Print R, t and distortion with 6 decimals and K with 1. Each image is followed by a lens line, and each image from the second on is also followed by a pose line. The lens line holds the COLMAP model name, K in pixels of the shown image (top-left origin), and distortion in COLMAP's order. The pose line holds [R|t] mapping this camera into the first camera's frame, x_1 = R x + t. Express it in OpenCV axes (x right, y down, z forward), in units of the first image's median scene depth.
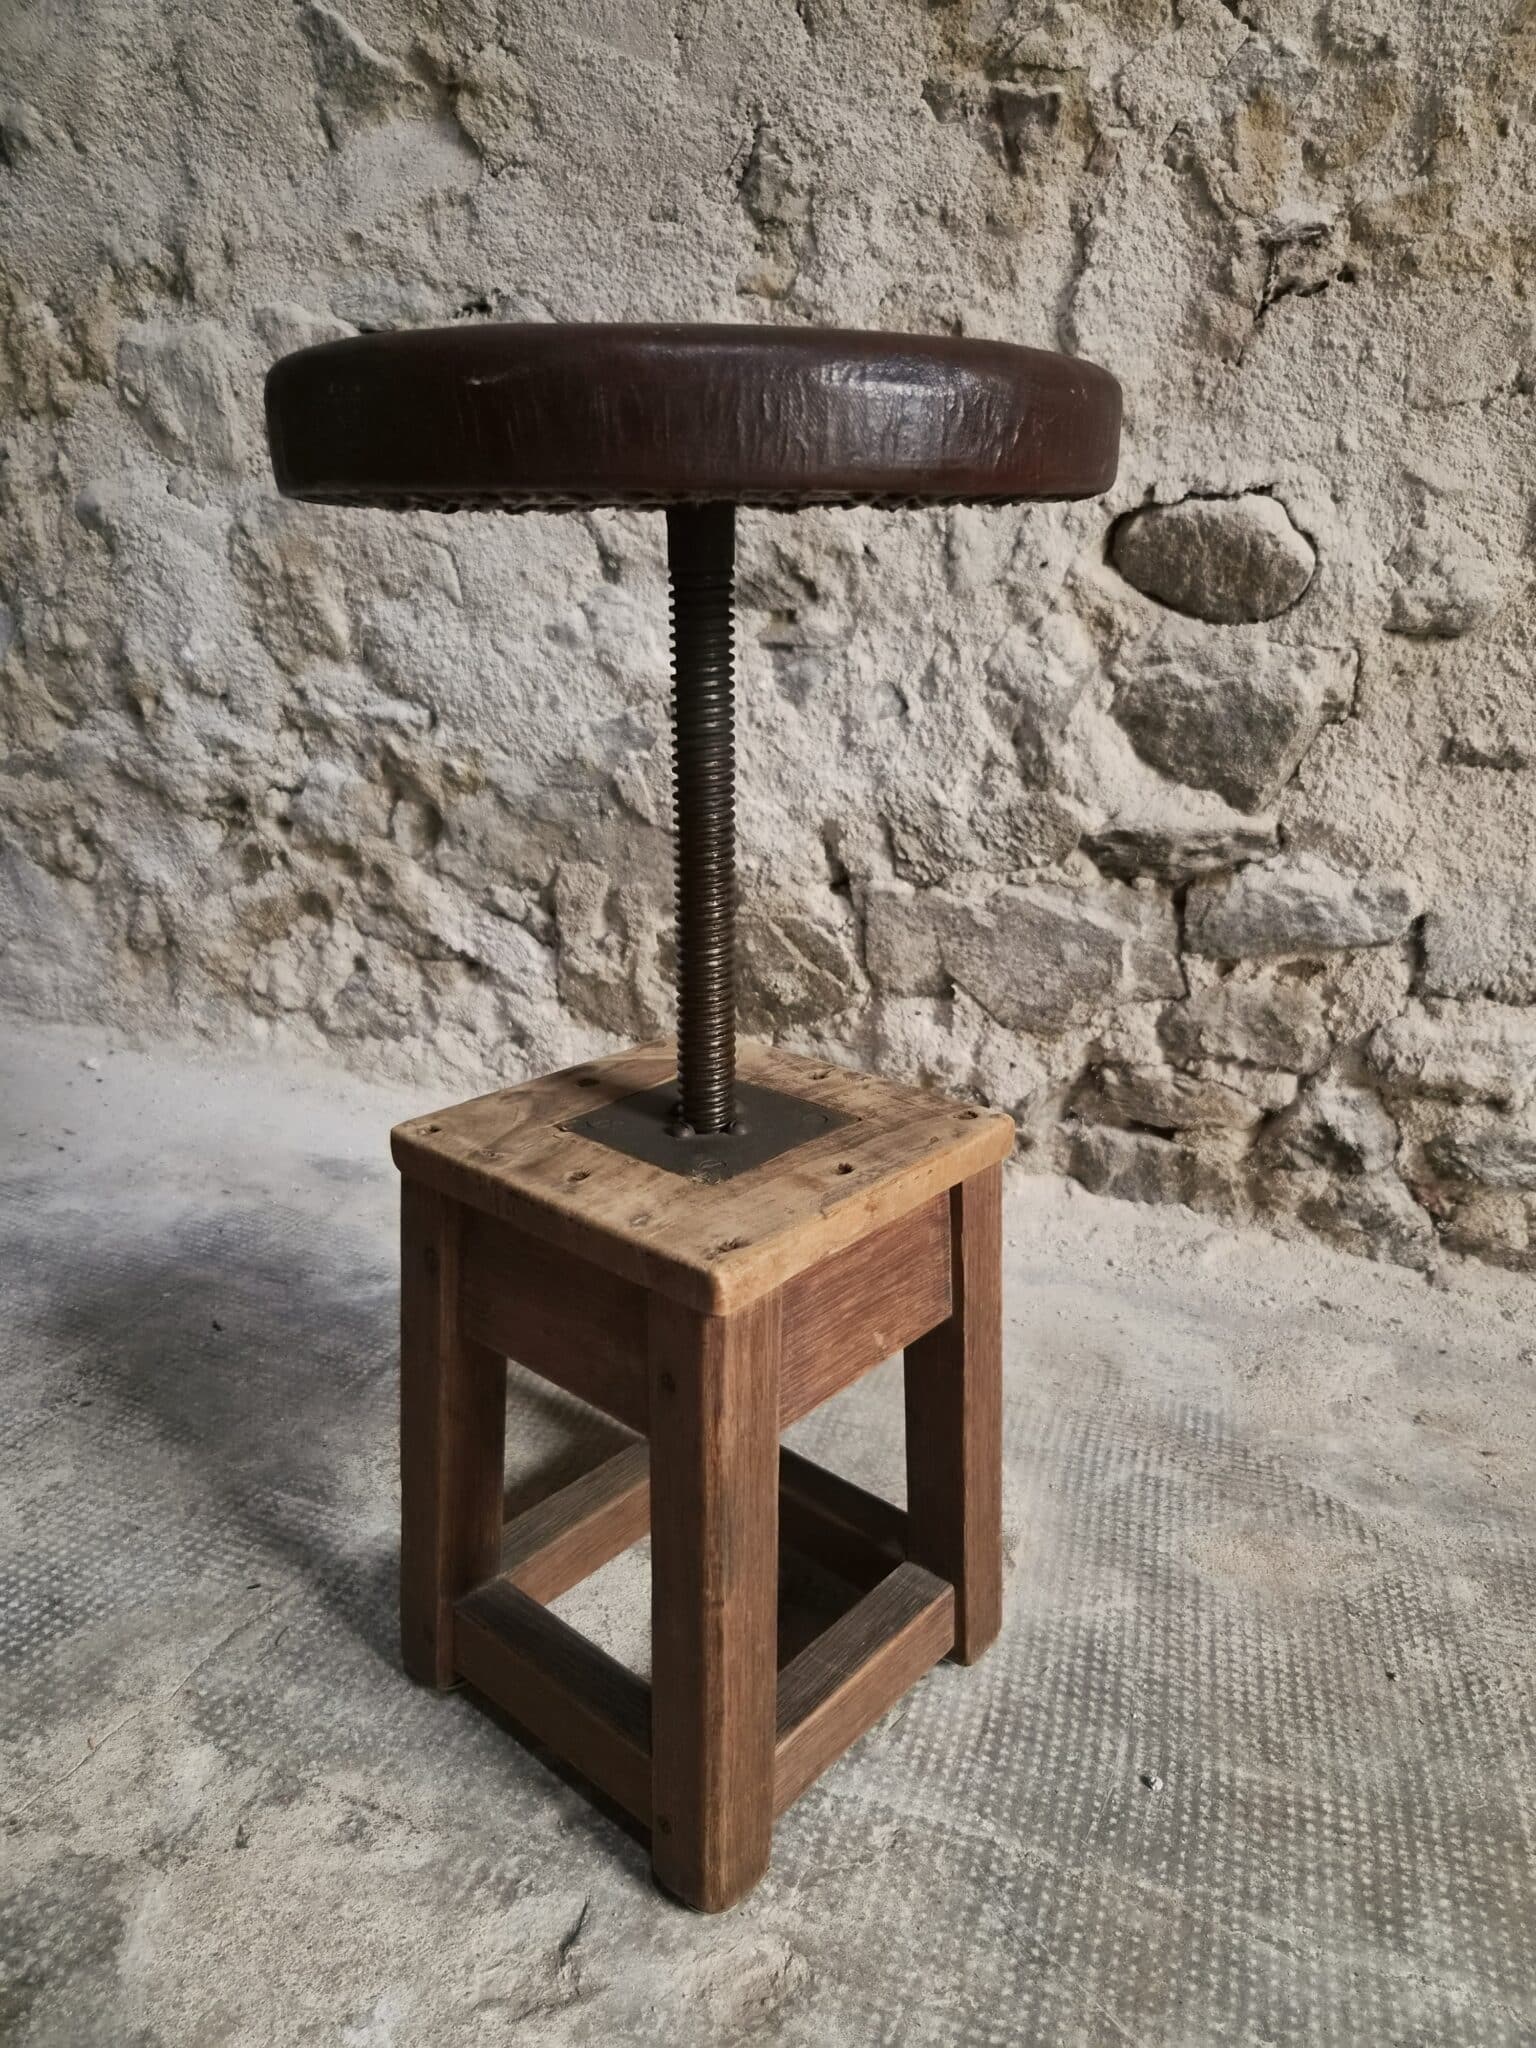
lens RADIAL K [[1386.4, 0, 785.9], [0, 1386.4, 1039.7], [0, 0, 1]] dist [0.056557, -0.045628]
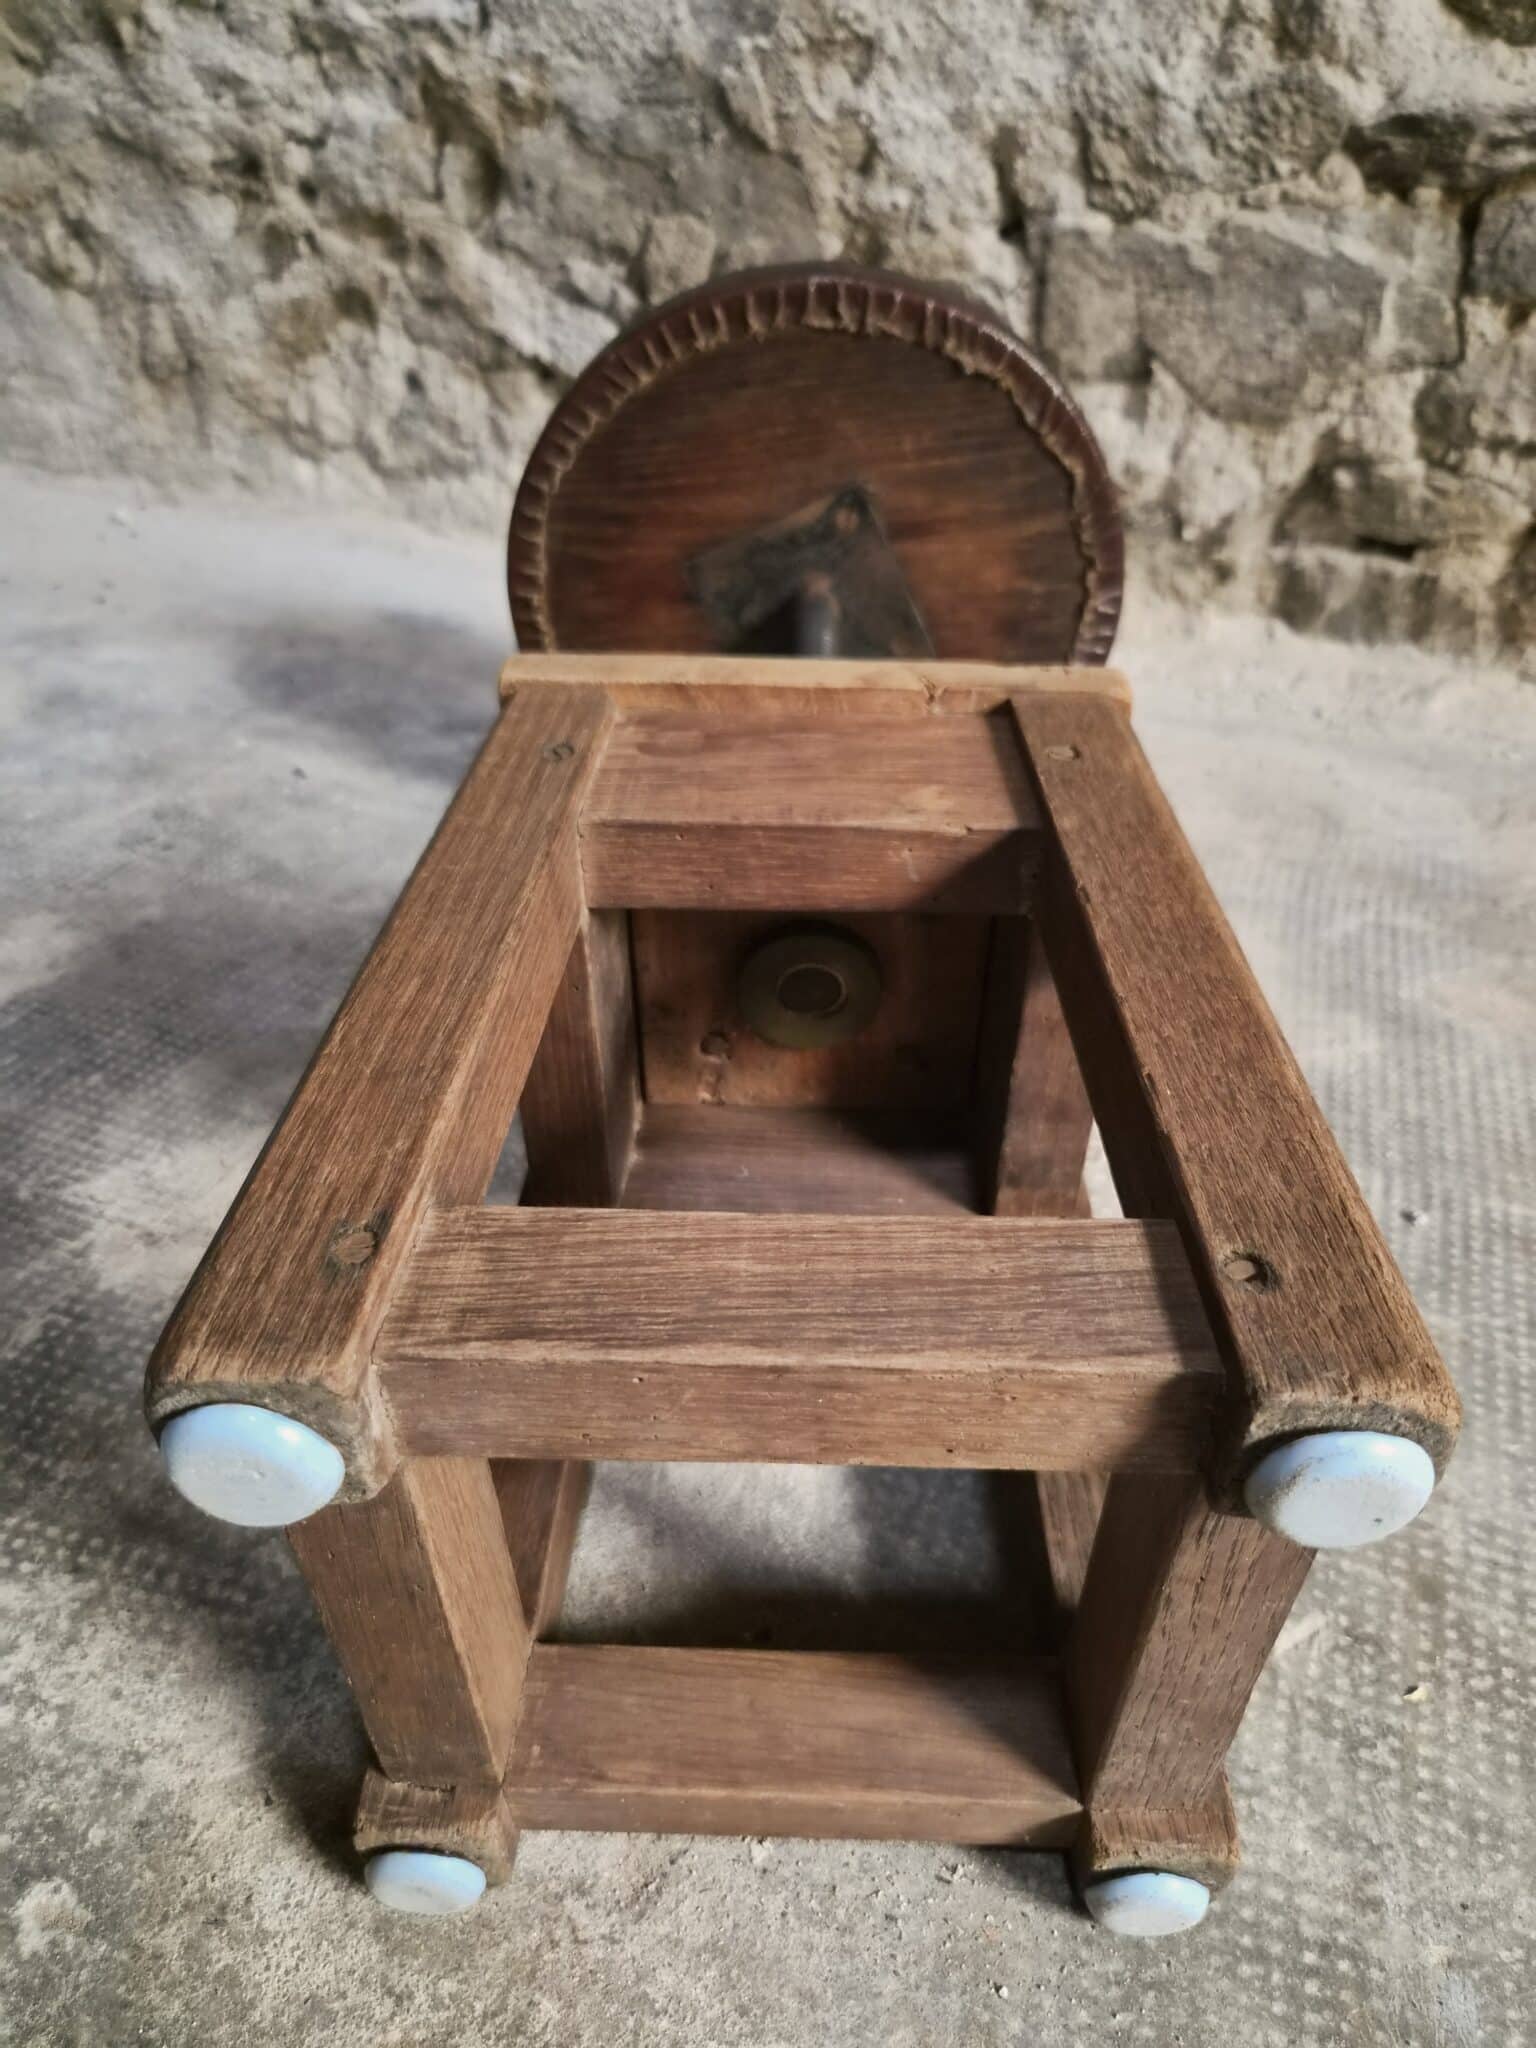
lens RADIAL K [[1410.3, 0, 777.9], [0, 1410.3, 1031.3], [0, 0, 1]] dist [0.042877, -0.044874]
pose [[0.998871, 0.006087, -0.047123, -0.060441], [0.007925, 0.956524, 0.291546, 0.099700], [0.046849, -0.291590, 0.955395, 0.108363]]
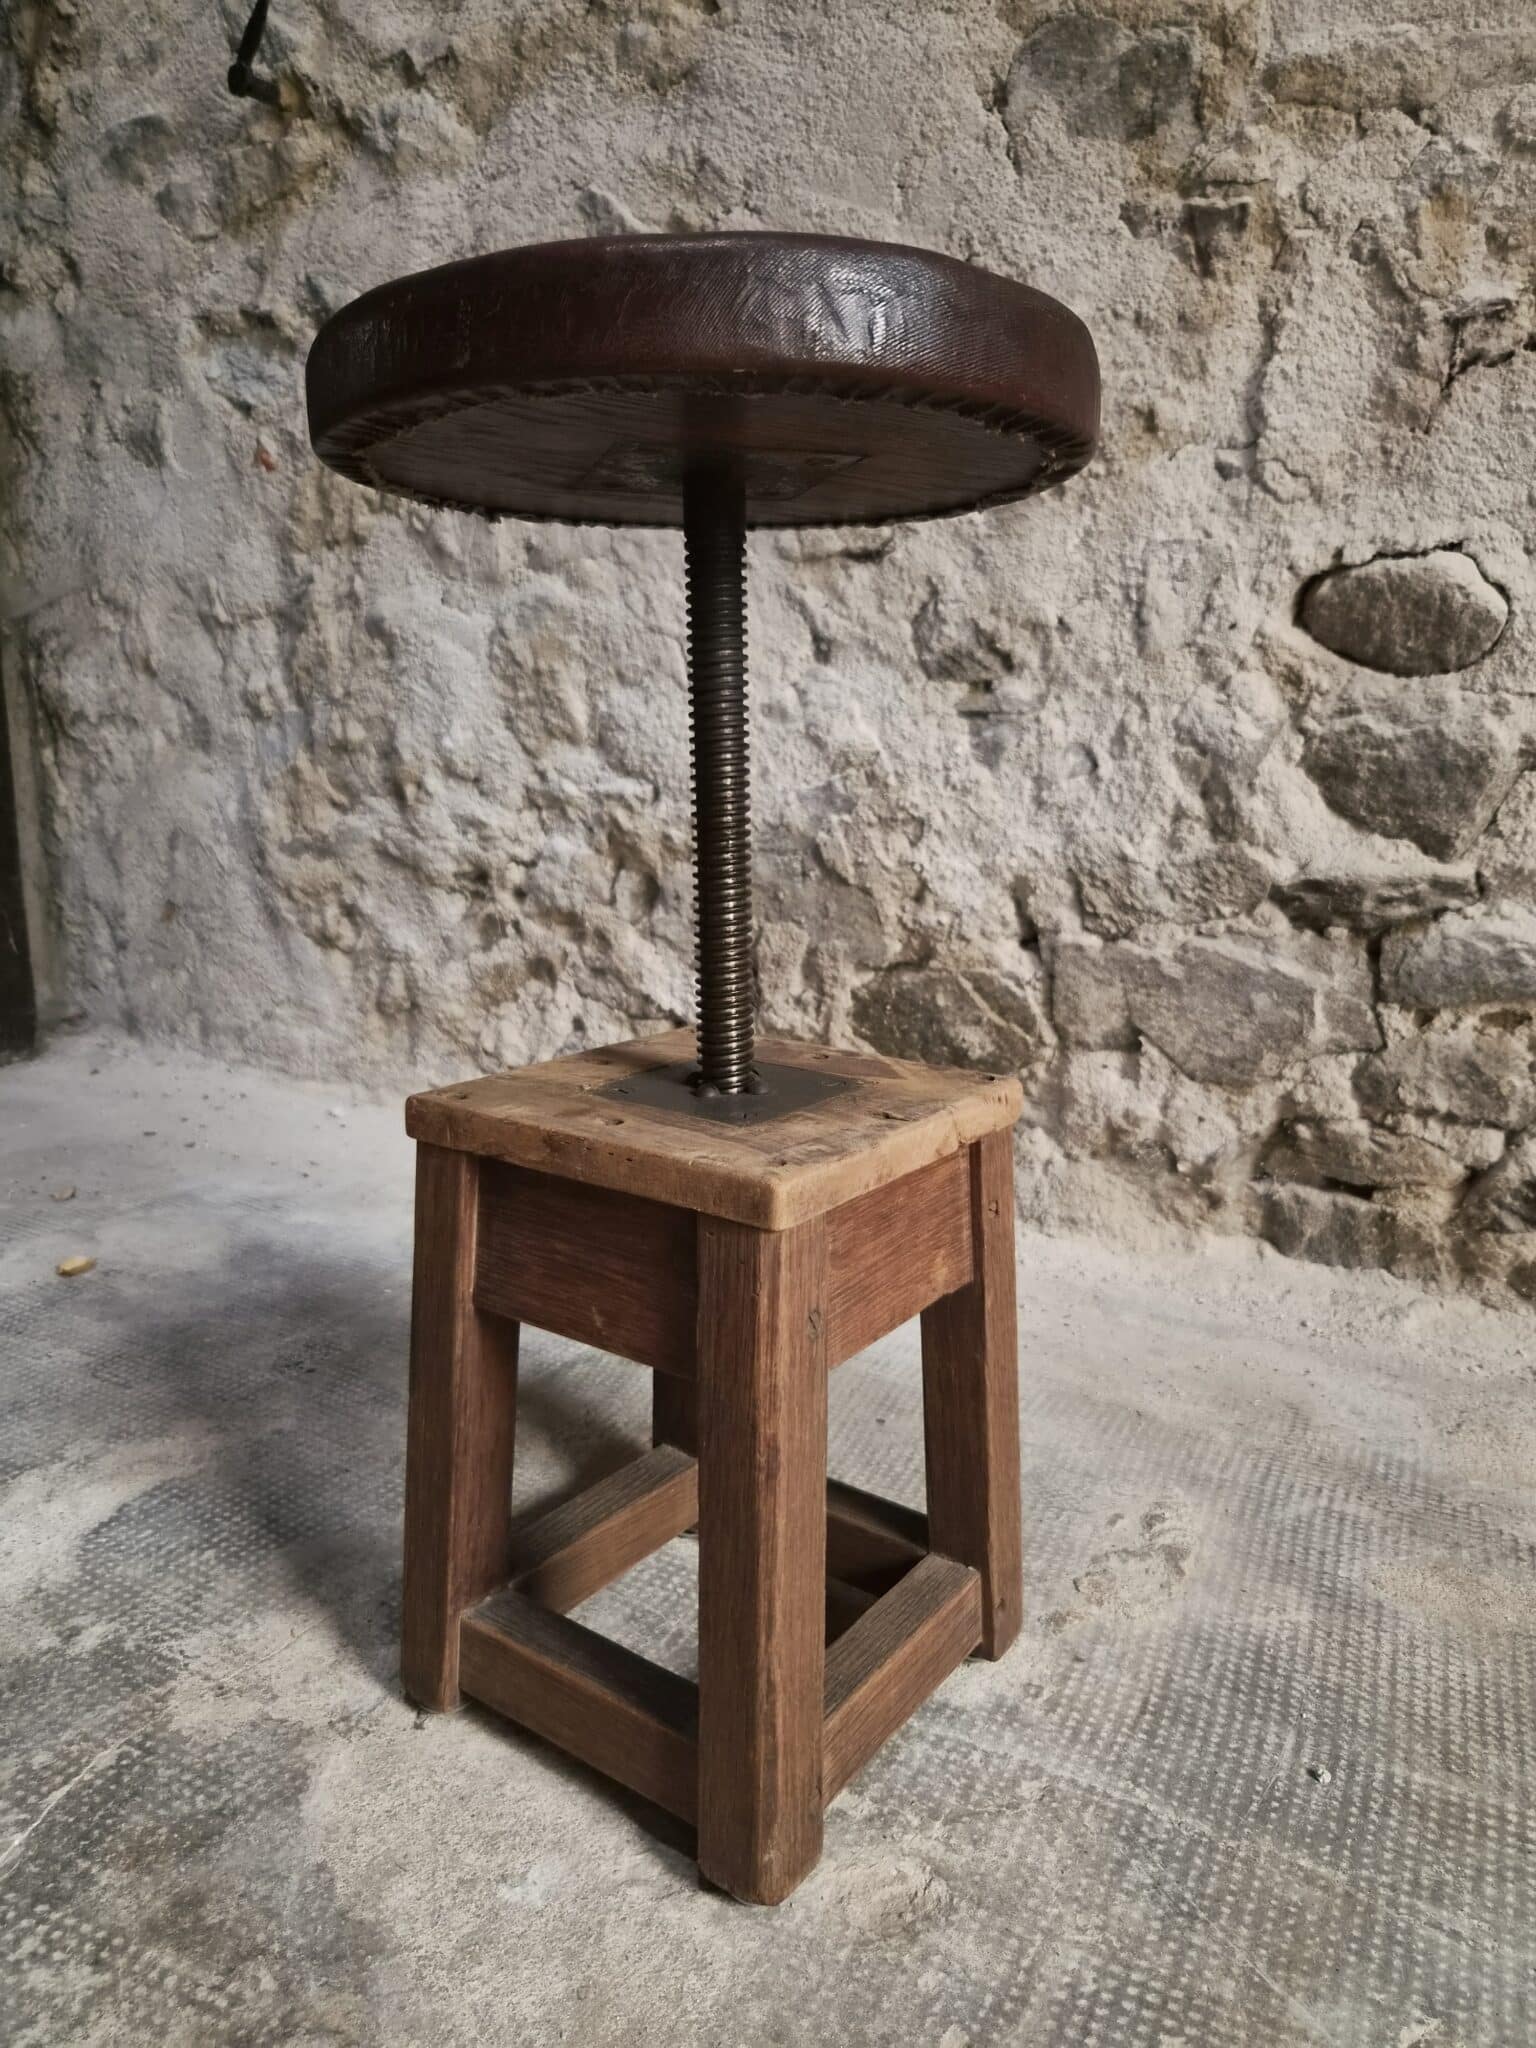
lens RADIAL K [[1389.0, 0, 783.9], [0, 1389.0, 1034.2], [0, 0, 1]] dist [0.054297, -0.046386]
pose [[0.988006, 0.025663, -0.152268, 0.020778], [-0.043644, 0.992296, -0.115952, 0.098056], [0.148119, 0.121206, 0.981514, -0.039096]]
